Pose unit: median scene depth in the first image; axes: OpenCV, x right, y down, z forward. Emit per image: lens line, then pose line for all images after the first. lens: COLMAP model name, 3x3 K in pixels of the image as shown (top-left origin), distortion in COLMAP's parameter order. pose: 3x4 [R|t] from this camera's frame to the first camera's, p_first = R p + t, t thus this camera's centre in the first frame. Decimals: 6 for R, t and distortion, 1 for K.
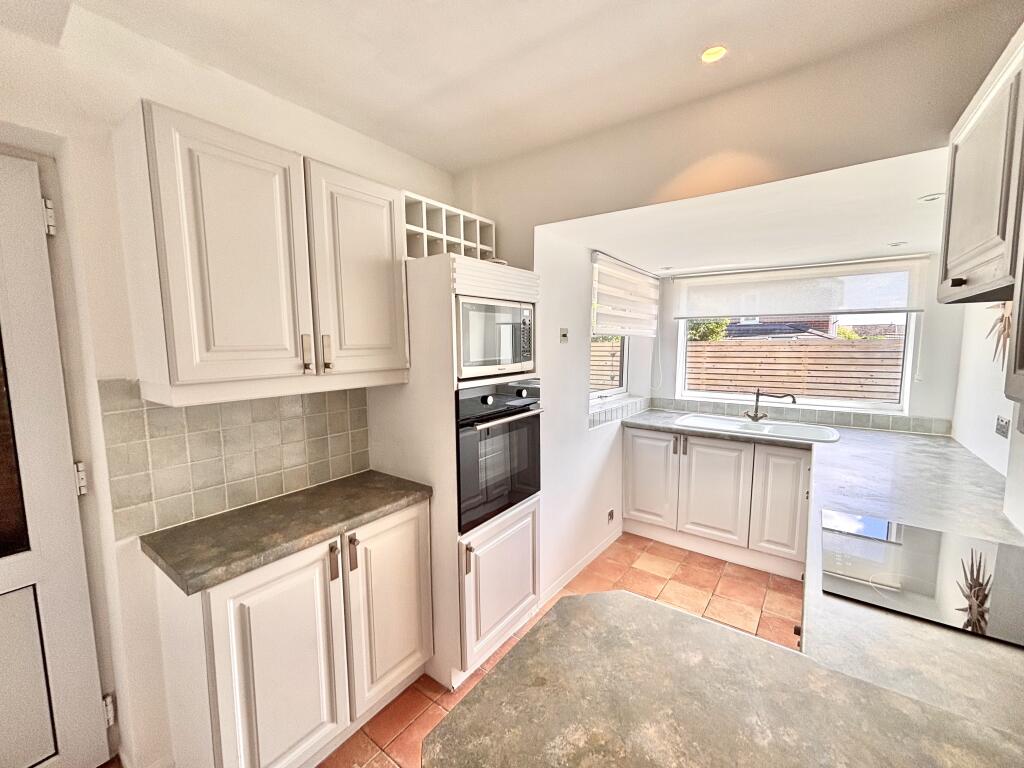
lens RADIAL K [[417.0, 0, 511.2], [0, 417.0, 383.2], [0, 0, 1]] dist [-0.003424, 0.000087]
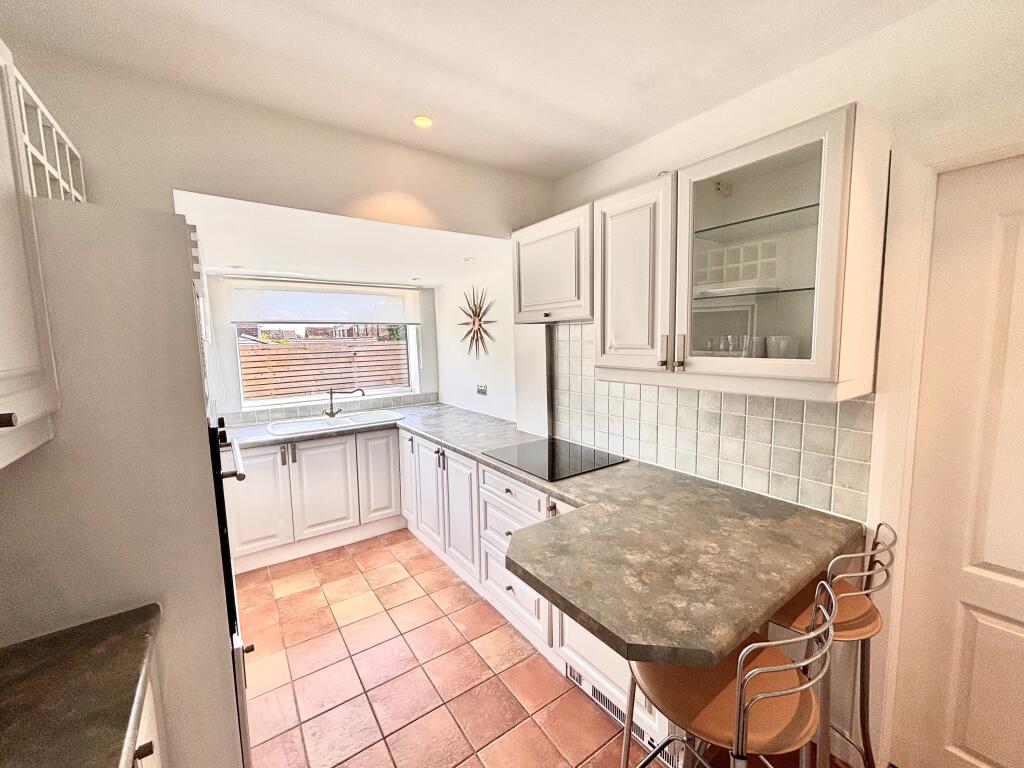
lens RADIAL K [[417.0, 0, 512.6], [0, 417.0, 382.2], [0, 0, 1]] dist [-0.003424, 0.000087]
pose [[0.312690, -0.100586, 0.944515, -0.347306], [0.112557, 0.991295, 0.068304, -0.026285], [-0.943163, 0.084954, 0.321289, 0.193796]]
